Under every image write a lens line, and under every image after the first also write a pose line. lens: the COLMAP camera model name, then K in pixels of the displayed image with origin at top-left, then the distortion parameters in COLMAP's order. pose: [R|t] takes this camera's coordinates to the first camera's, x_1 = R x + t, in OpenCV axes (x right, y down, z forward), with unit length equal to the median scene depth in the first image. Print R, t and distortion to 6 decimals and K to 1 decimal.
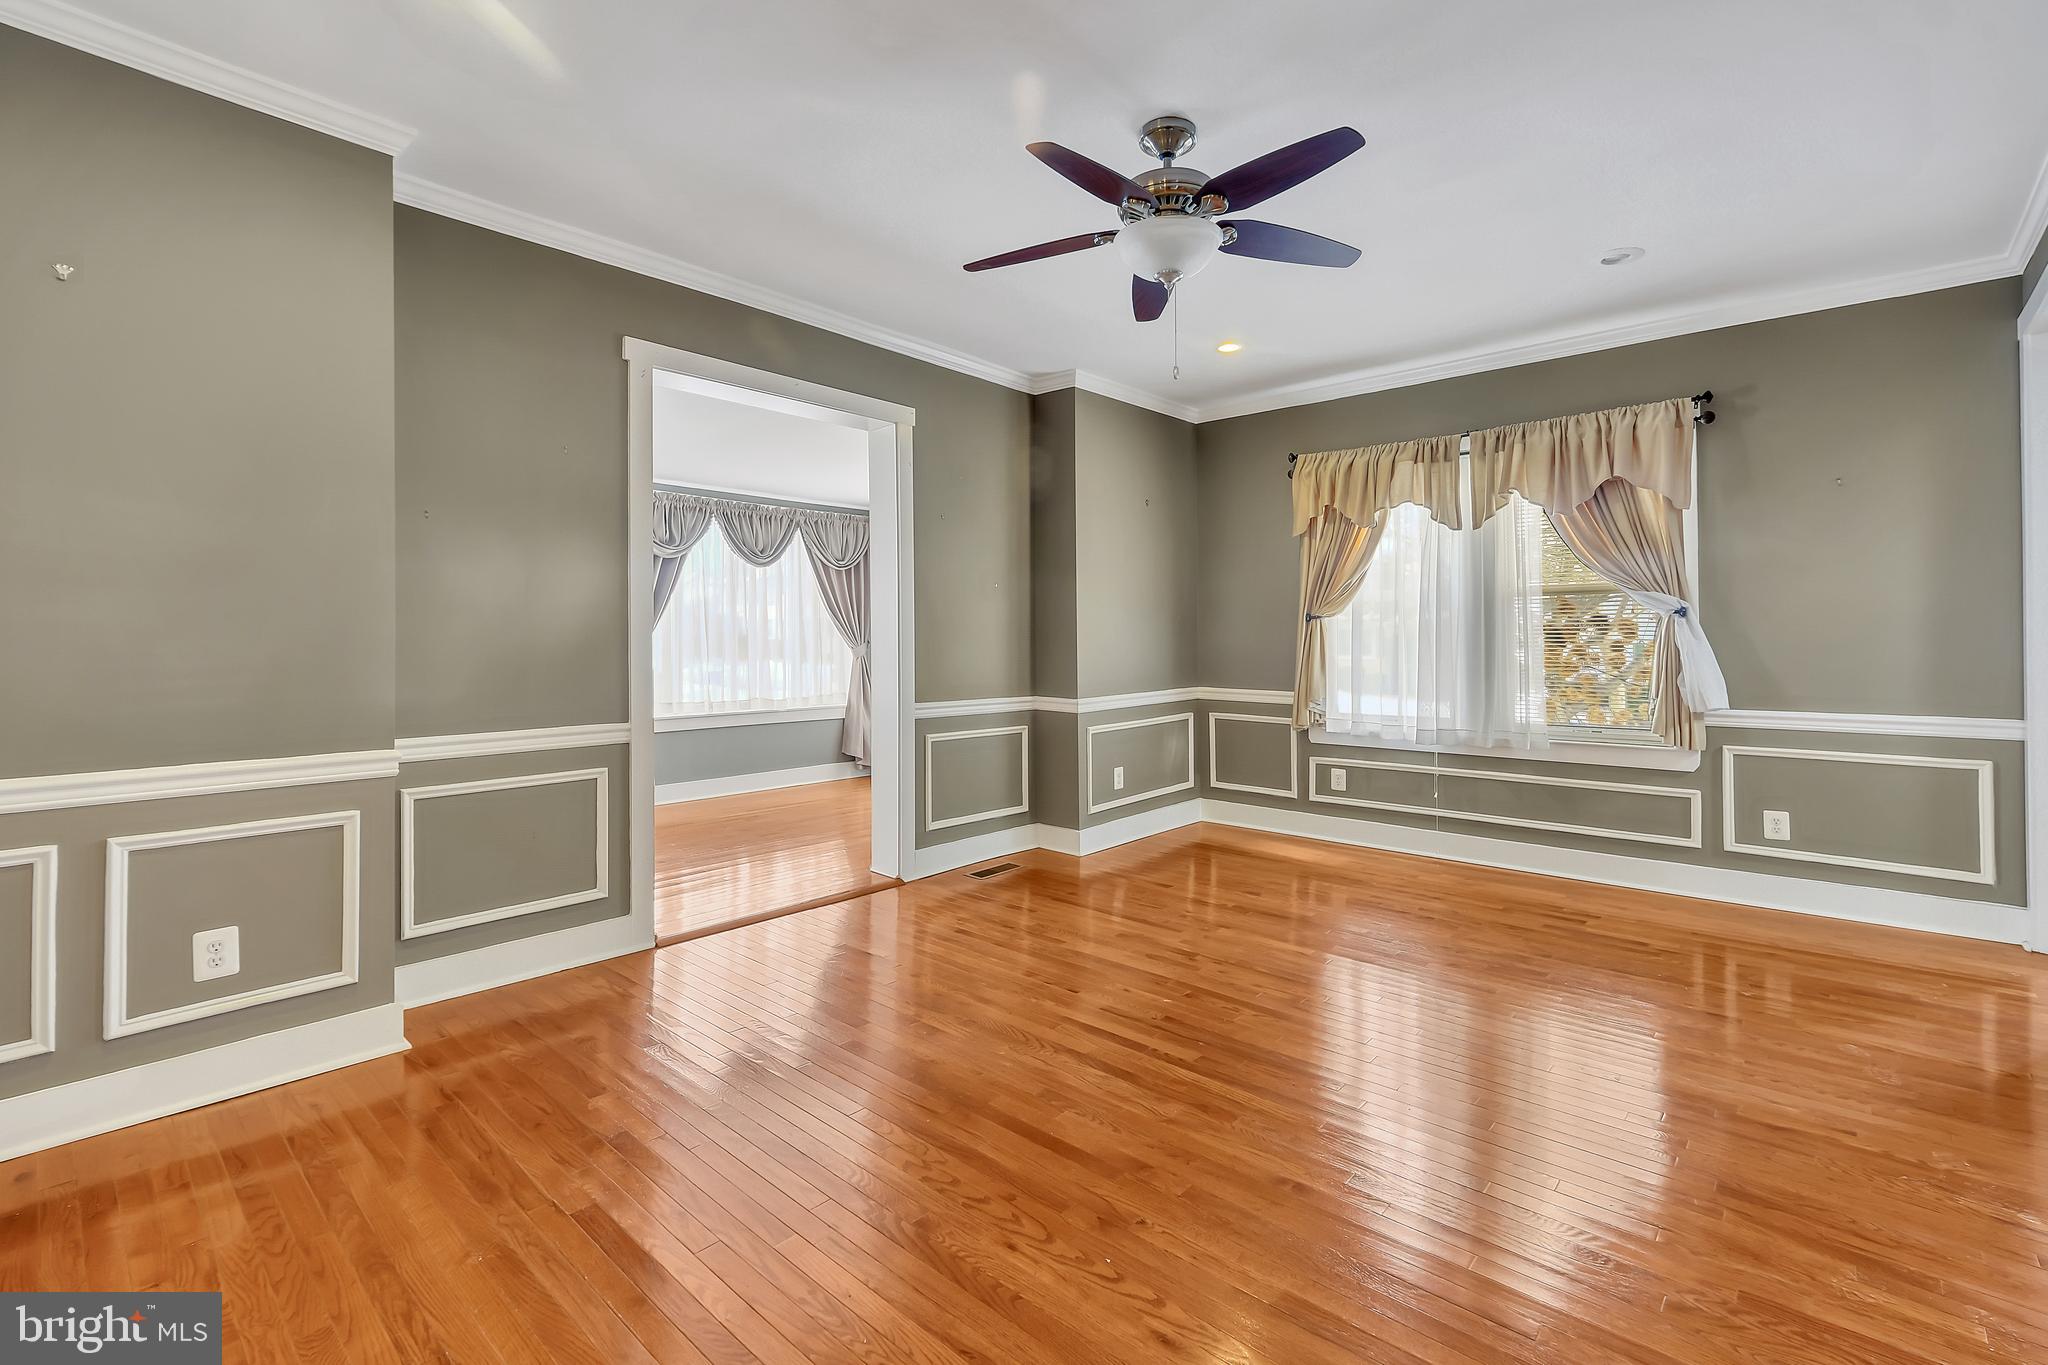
lens RADIAL K [[933.2, 0, 1036.0], [0, 933.2, 635.9], [0, 0, 1]] dist [0.002549, 0.000900]
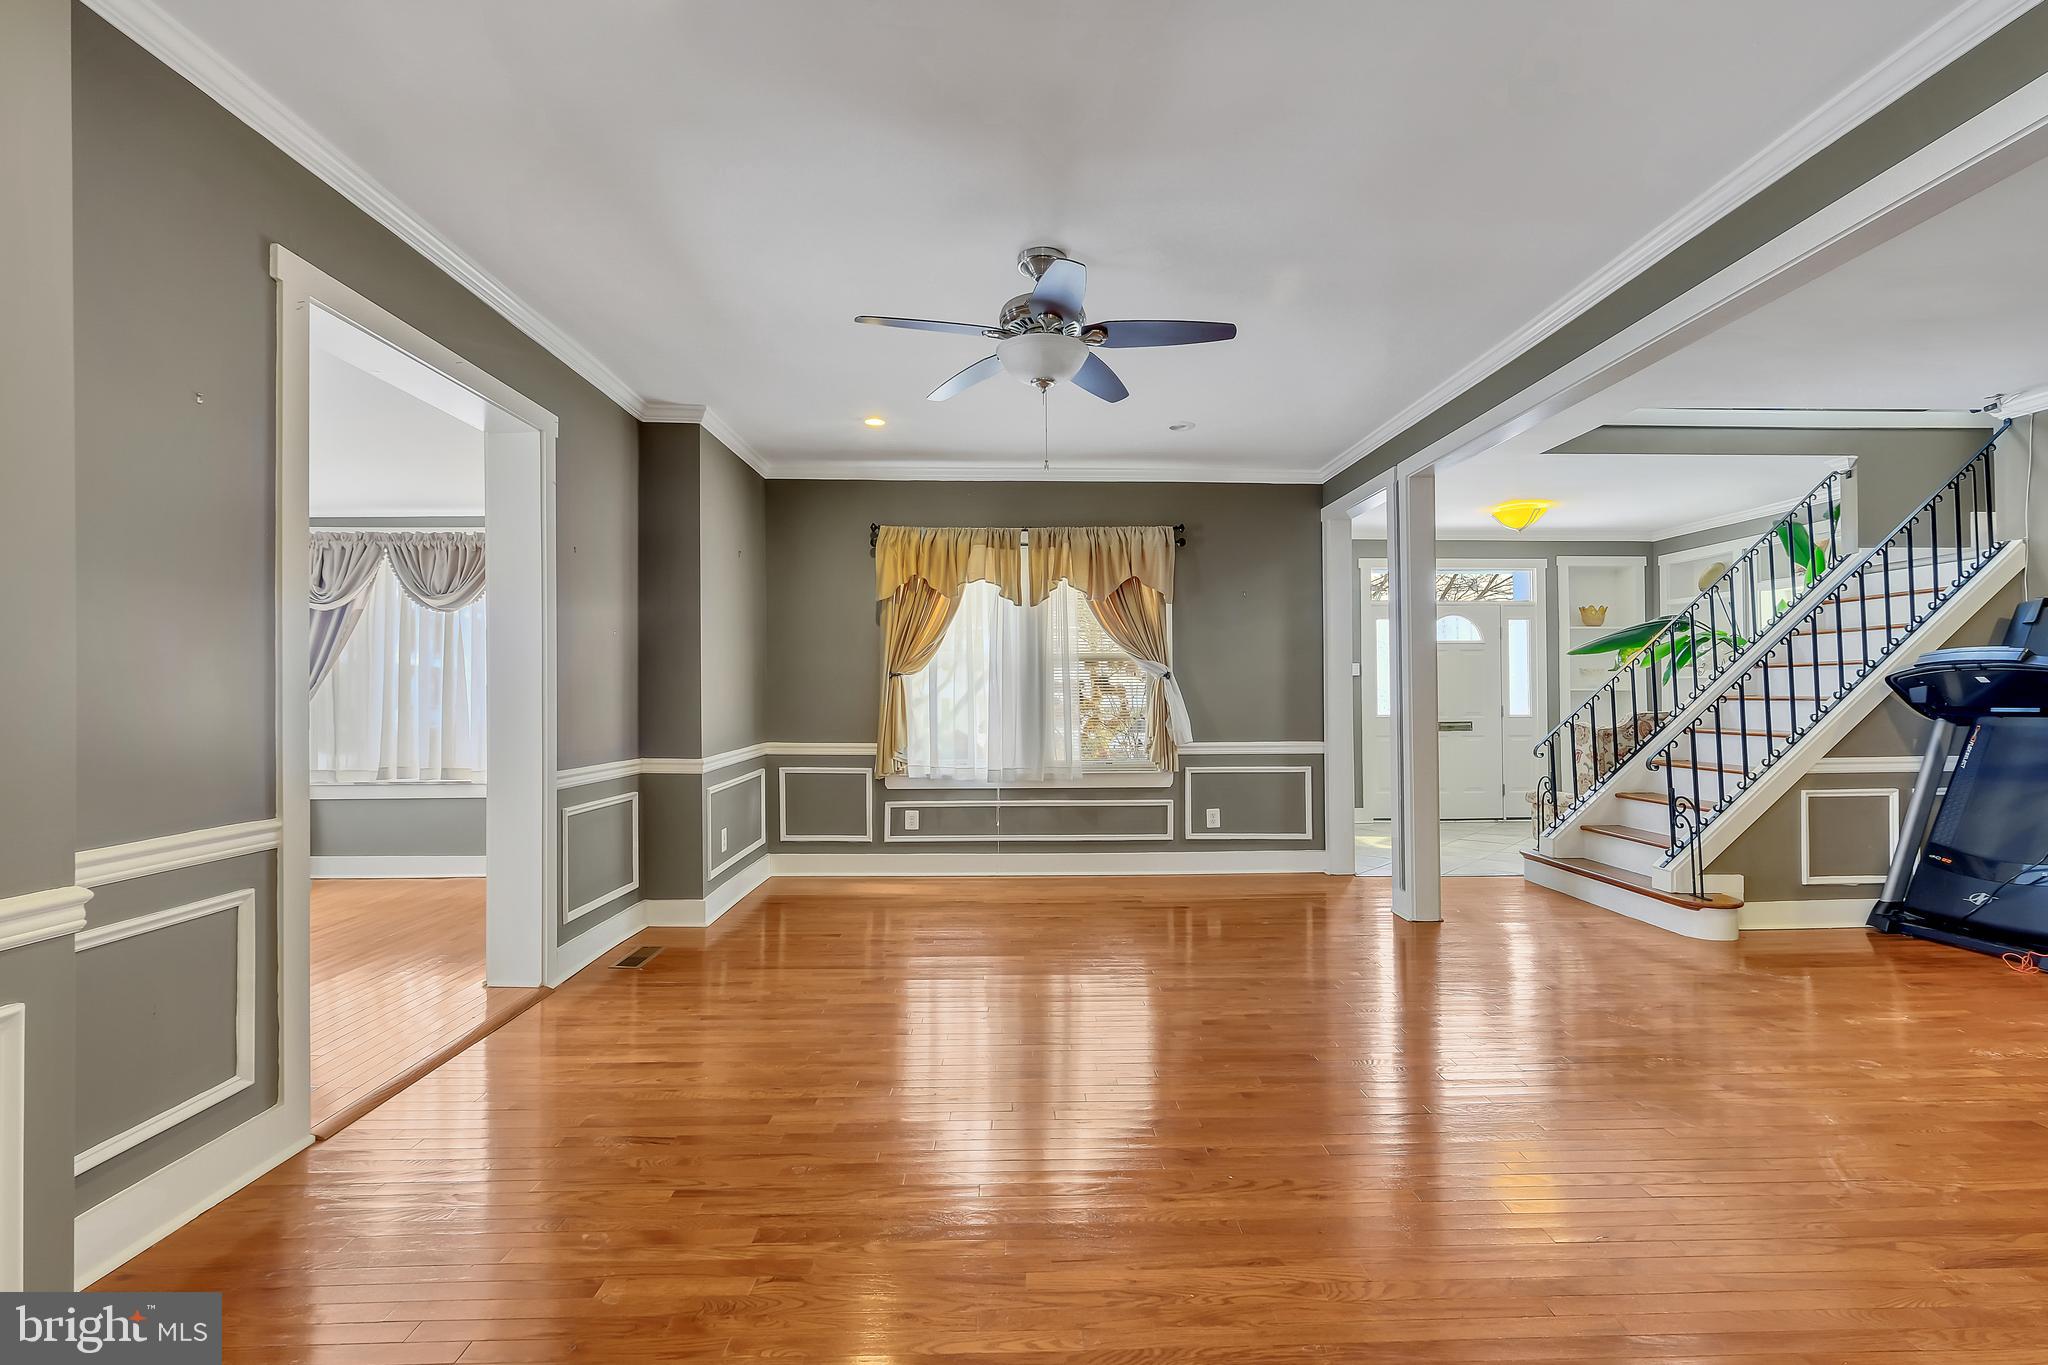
lens RADIAL K [[944.3, 0, 1024.0], [0, 944.3, 682.5], [0, 0, 1]] dist [0.002103, 0.000533]
pose [[0.713262, 0.009640, 0.700831, -0.410061], [-0.002688, 0.999936, -0.011019, 0.001290], [-0.700892, 0.005976, 0.713242, 0.106015]]
